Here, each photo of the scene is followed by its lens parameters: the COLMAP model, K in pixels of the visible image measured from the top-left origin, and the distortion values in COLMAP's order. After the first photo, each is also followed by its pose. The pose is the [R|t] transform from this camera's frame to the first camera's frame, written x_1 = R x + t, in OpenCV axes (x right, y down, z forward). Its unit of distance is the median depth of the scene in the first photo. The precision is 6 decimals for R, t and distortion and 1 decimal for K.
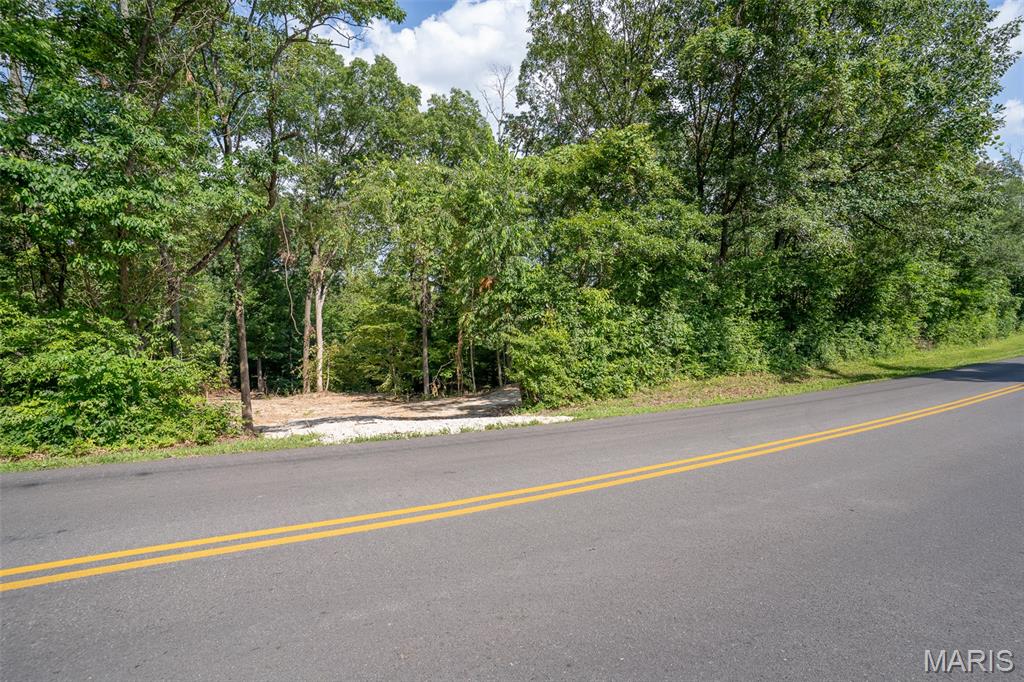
lens RADIAL K [[501.3, 0, 512.3], [0, 501.3, 338.4], [0, 0, 1]] dist [-0.077453, 0.035385]
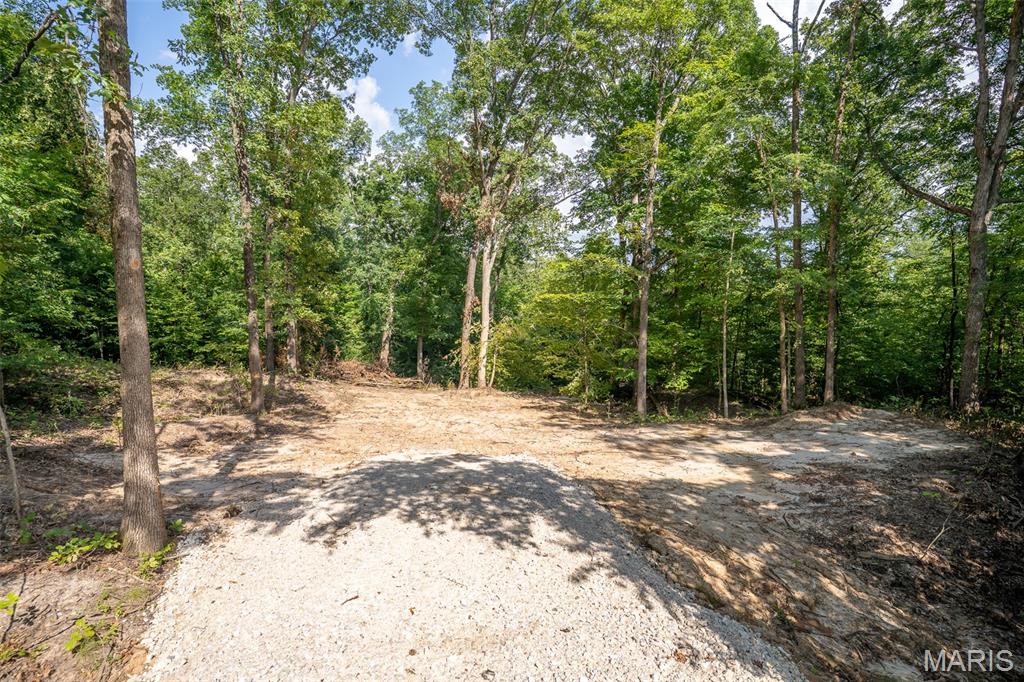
lens RADIAL K [[501.3, 0, 512.3], [0, 501.3, 338.4], [0, 0, 1]] dist [-0.077453, 0.035385]
pose [[0.930017, 0.058523, -0.362826, -0.238192], [-0.054207, 0.998286, 0.022073, 0.049190], [0.363496, -0.000861, 0.931595, 0.919519]]
